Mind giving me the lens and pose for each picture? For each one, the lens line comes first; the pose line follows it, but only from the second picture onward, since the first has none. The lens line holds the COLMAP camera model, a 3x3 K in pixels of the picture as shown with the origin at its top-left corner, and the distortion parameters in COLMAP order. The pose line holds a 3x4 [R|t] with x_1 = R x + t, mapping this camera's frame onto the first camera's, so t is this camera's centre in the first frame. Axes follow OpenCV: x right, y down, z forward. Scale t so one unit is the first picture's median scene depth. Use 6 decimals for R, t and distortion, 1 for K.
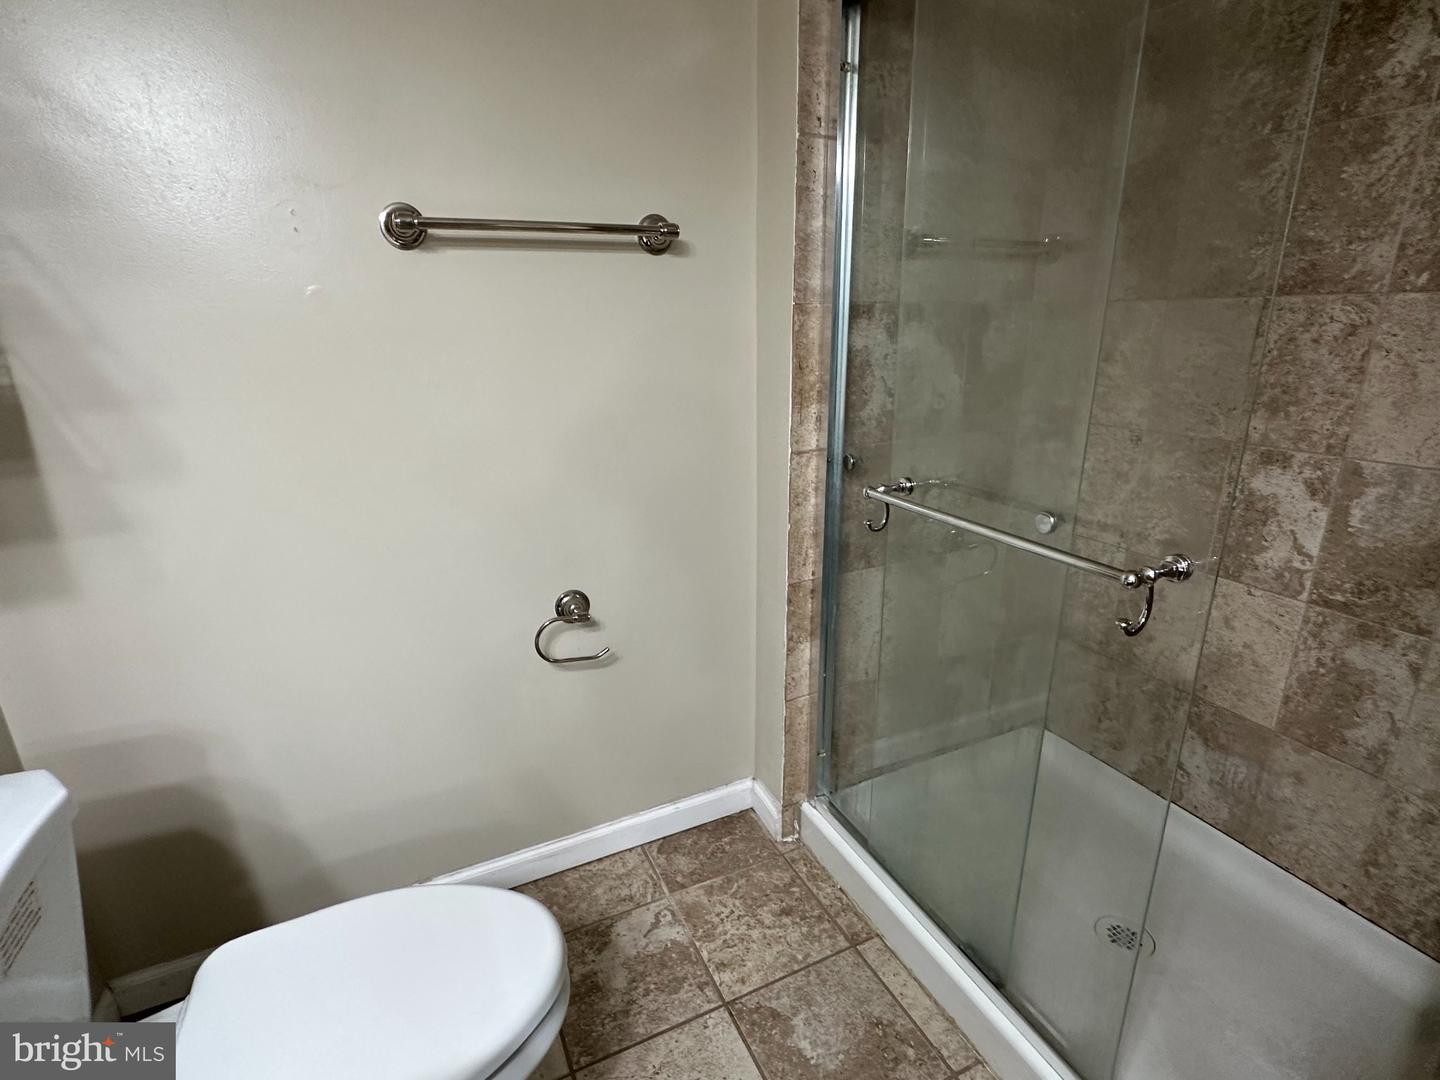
lens RADIAL K [[713.8, 0, 717.8], [0, 713.8, 546.5], [0, 0, 1]] dist [-0.002527, -0.000061]
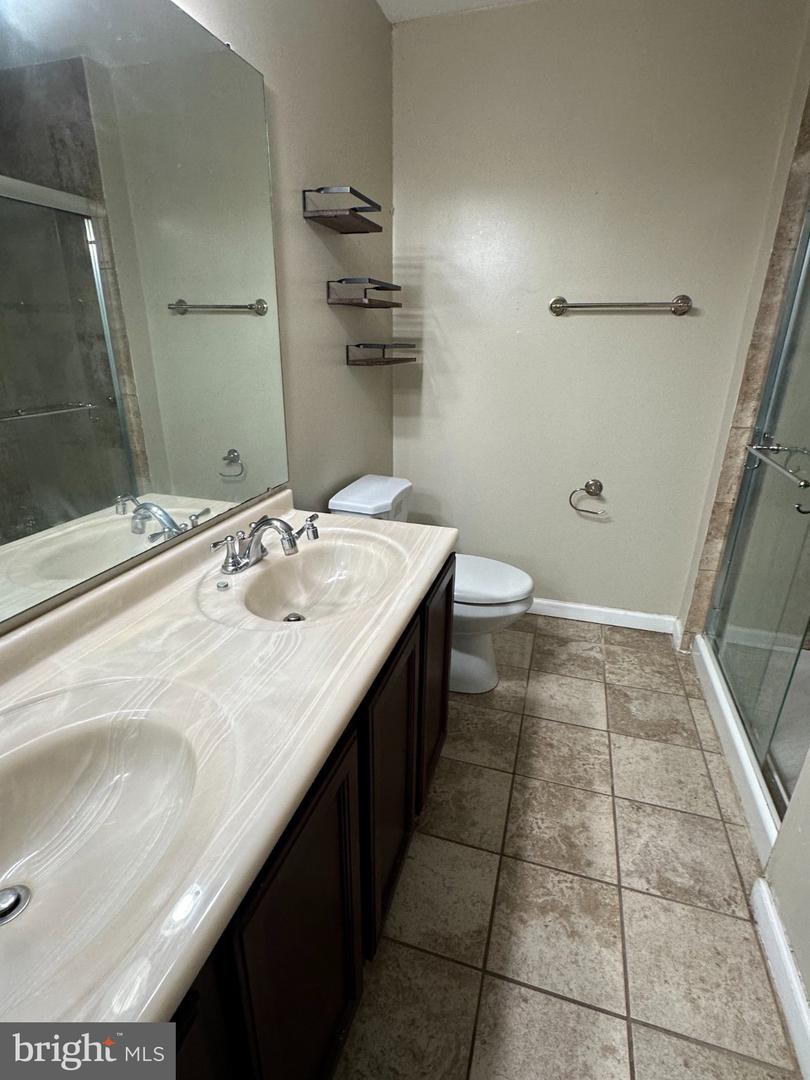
lens RADIAL K [[535.3, 0, 403.0], [0, 535.3, 538.8], [0, 0, 1]] dist [-0.002527, -0.000061]
pose [[0.728359, 0.259190, -0.634282, 0.414830], [-0.230762, 0.964407, 0.129103, 0.153325], [0.645169, 0.052335, 0.762246, -0.531557]]
